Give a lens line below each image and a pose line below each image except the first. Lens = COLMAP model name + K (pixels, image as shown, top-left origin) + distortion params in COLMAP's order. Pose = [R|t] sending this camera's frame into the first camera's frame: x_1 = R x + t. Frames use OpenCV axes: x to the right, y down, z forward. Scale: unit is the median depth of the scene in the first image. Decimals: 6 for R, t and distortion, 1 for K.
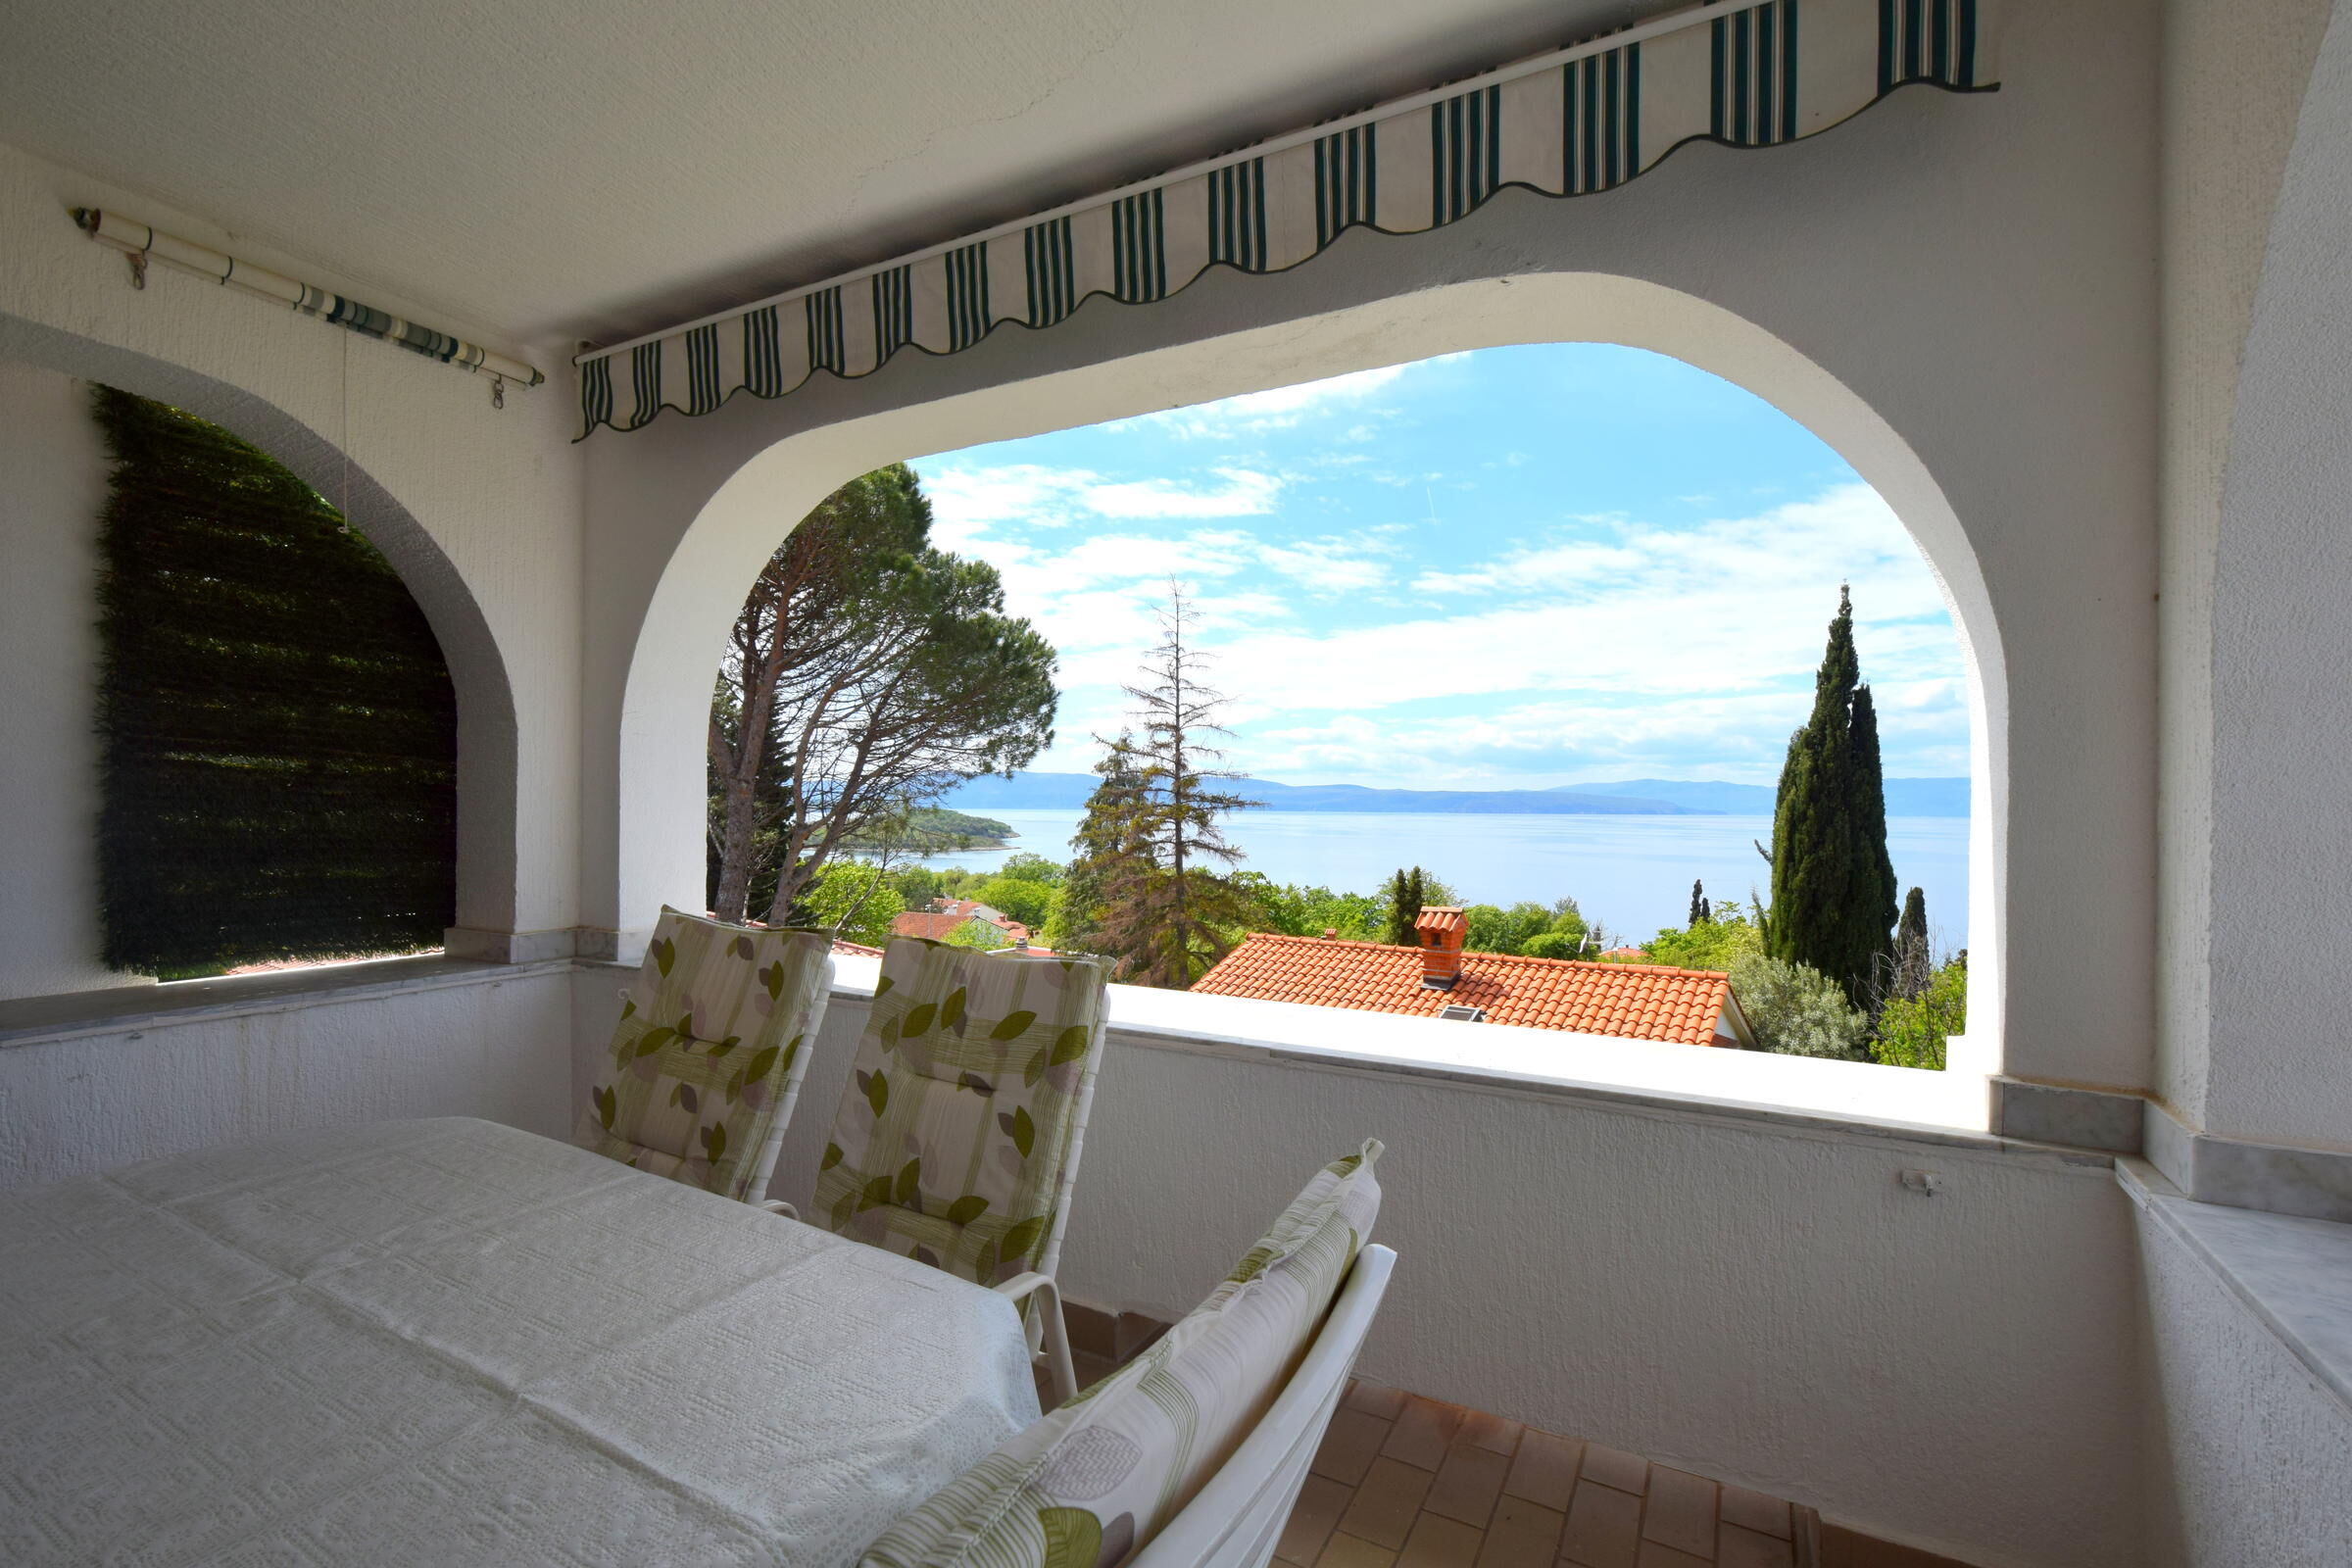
lens RADIAL K [[1023.8, 0, 1181.1], [0, 1023.8, 805.4], [0, 0, 1]] dist [0.004920, -0.003766]
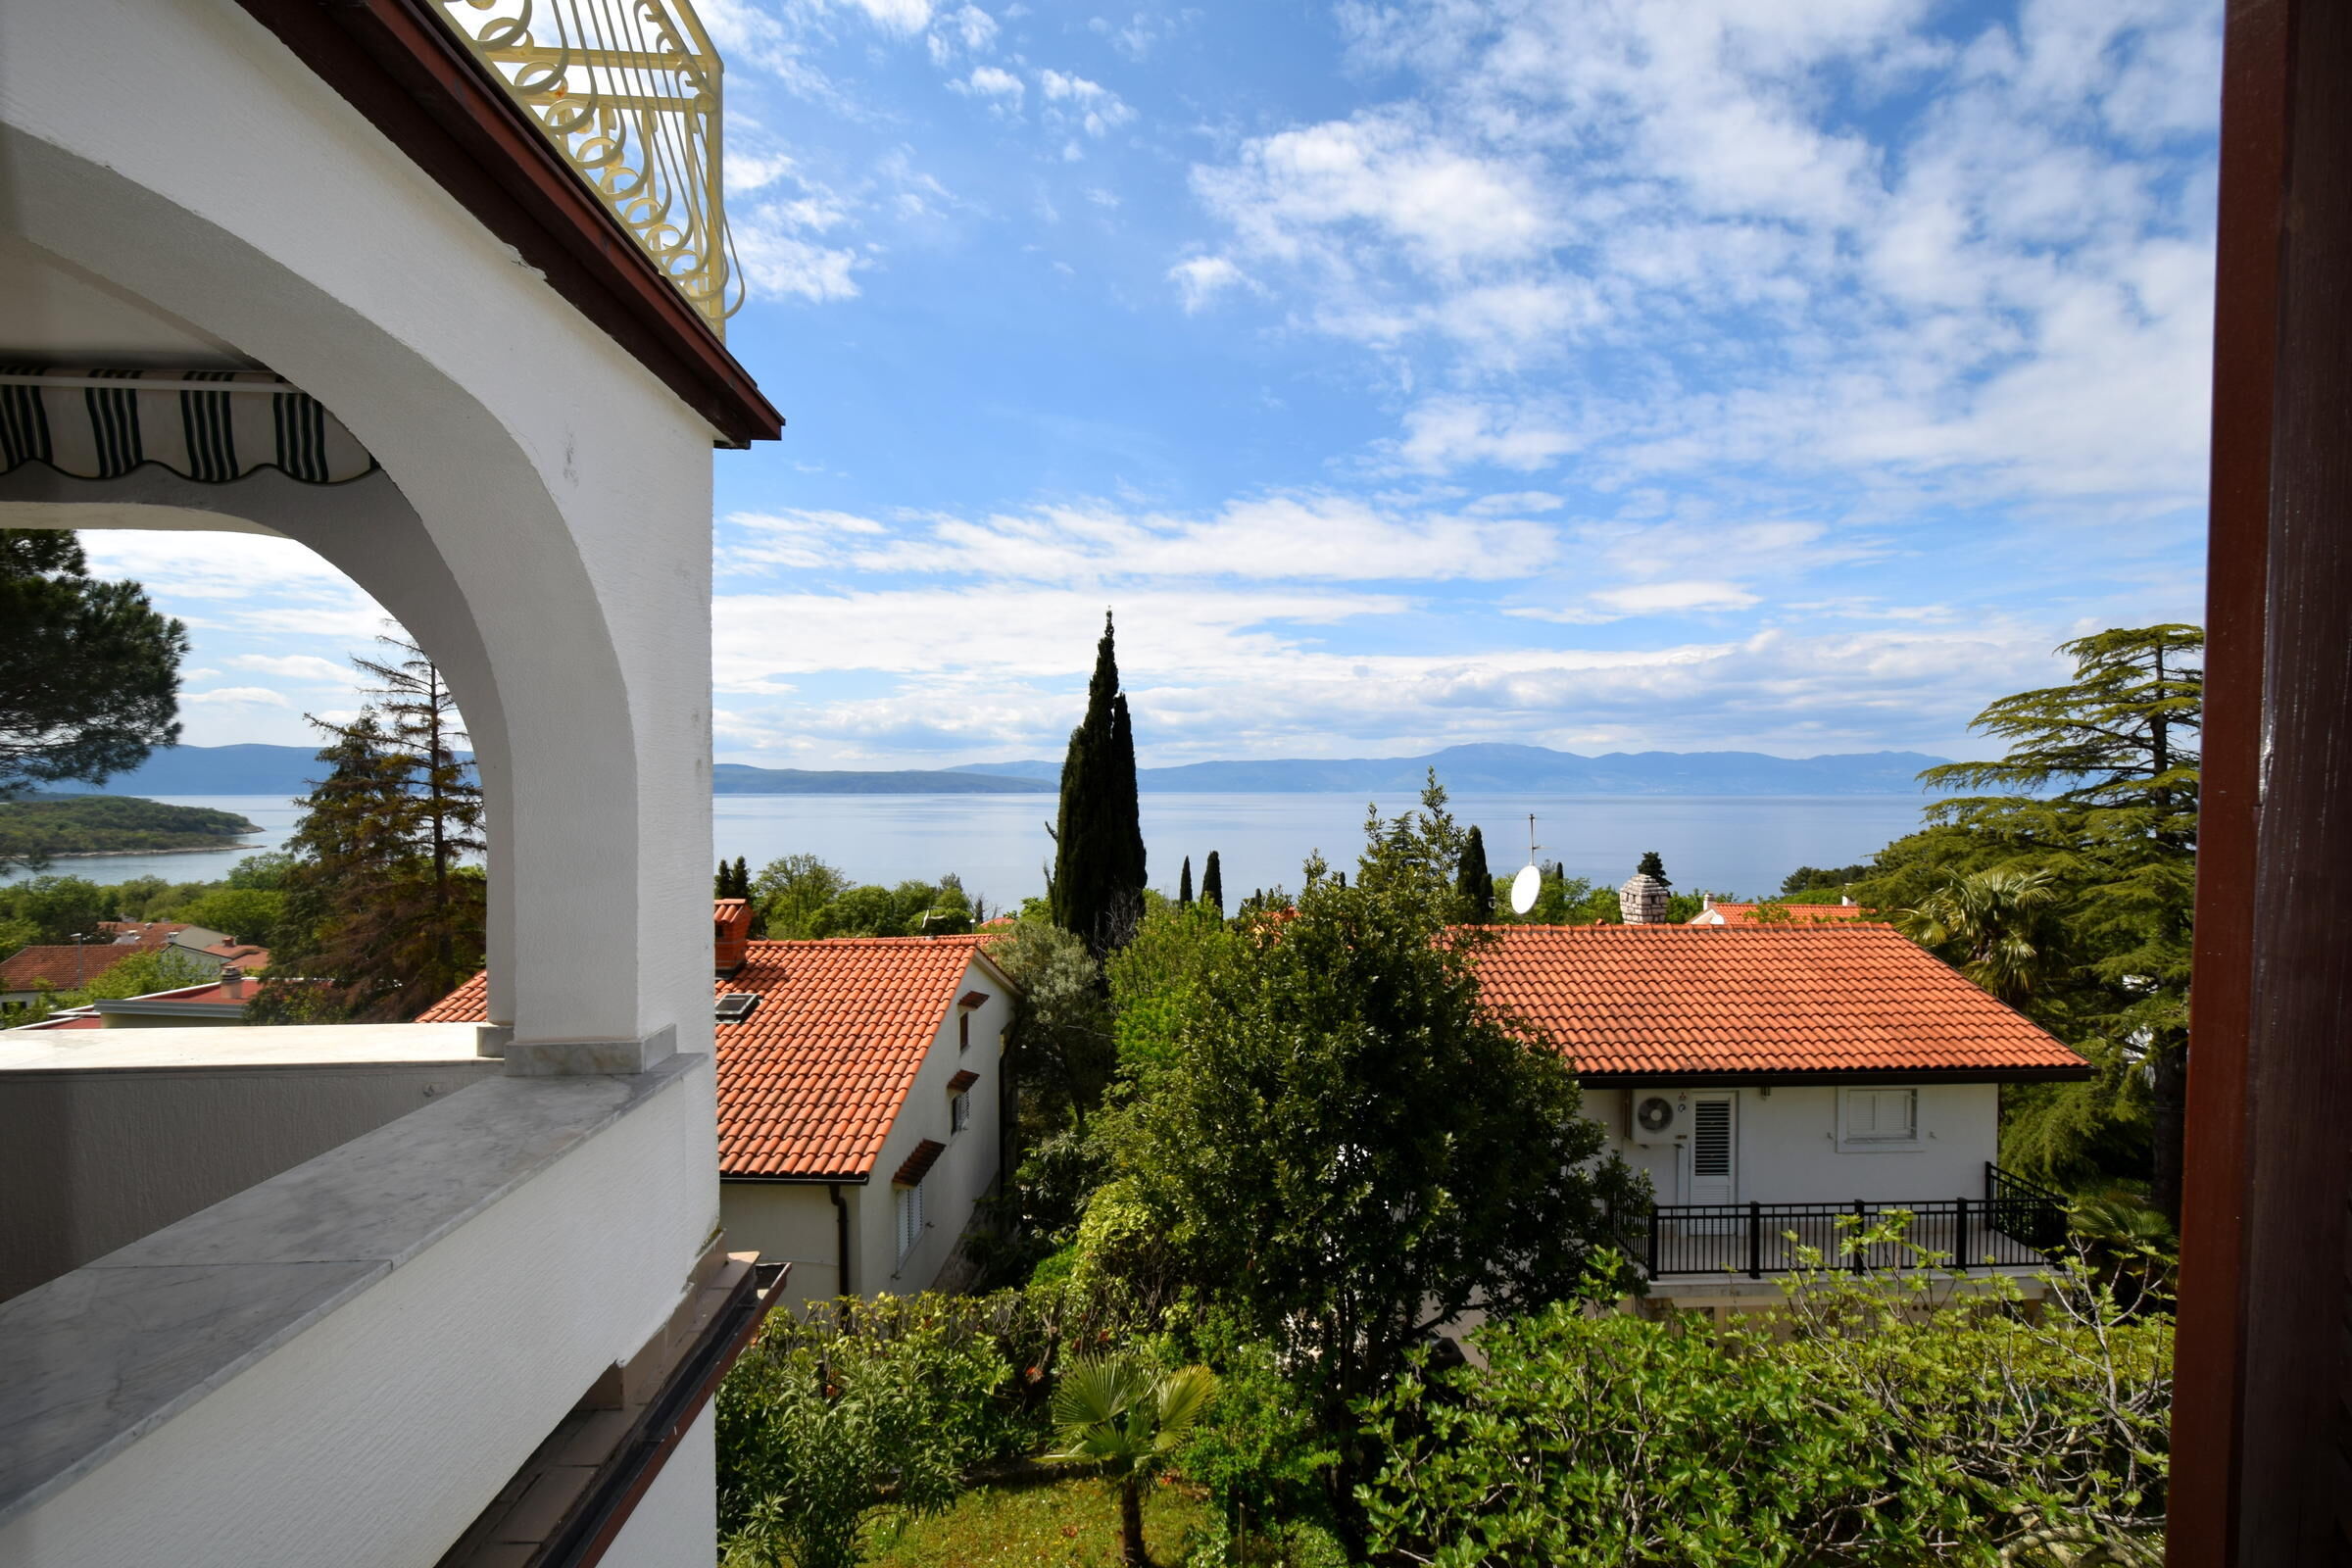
lens RADIAL K [[1023.8, 0, 1181.1], [0, 1023.8, 805.4], [0, 0, 1]] dist [0.004920, -0.003766]
pose [[0.841100, -0.017894, 0.540584, 0.057857], [0.007246, 0.999736, 0.021817, -0.009535], [-0.540832, -0.014433, 0.841007, -0.075529]]
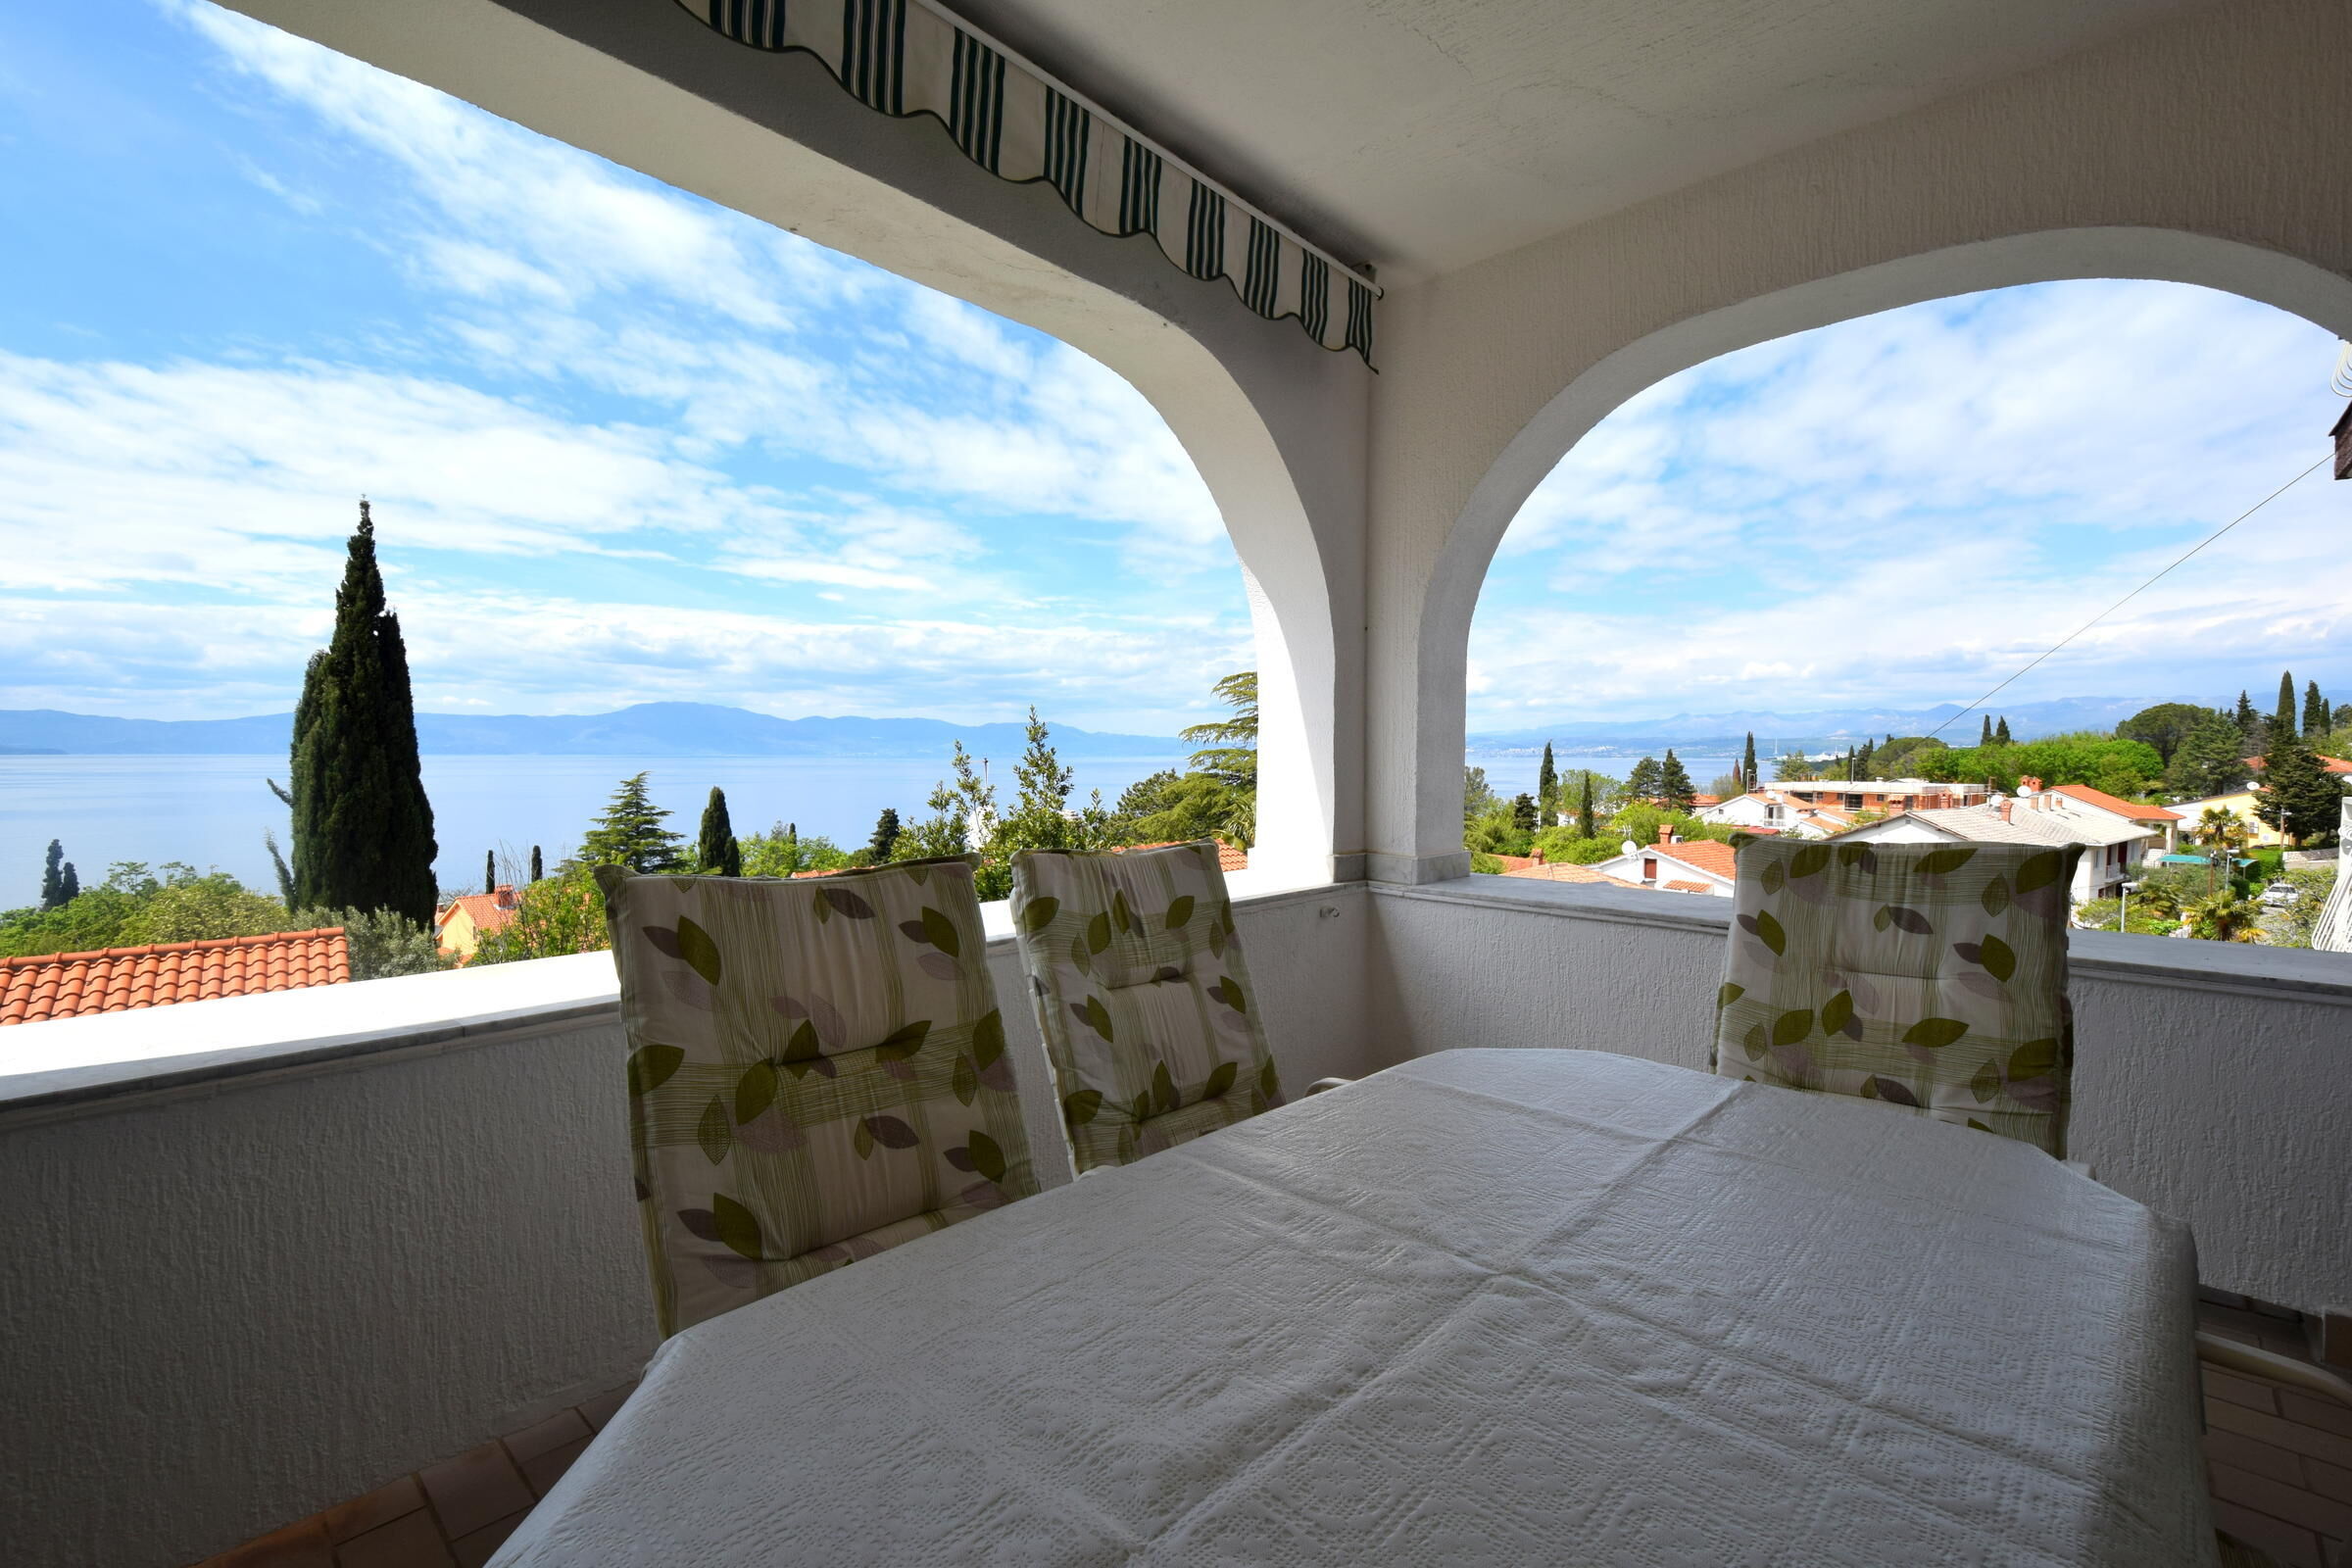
lens RADIAL K [[1023.8, 0, 1181.1], [0, 1023.8, 805.4], [0, 0, 1]] dist [0.004920, -0.003766]
pose [[0.248075, -0.056817, 0.967073, -0.082163], [-0.002461, 0.998238, 0.059279, 0.003073], [-0.968738, -0.017086, 0.247498, 0.051957]]
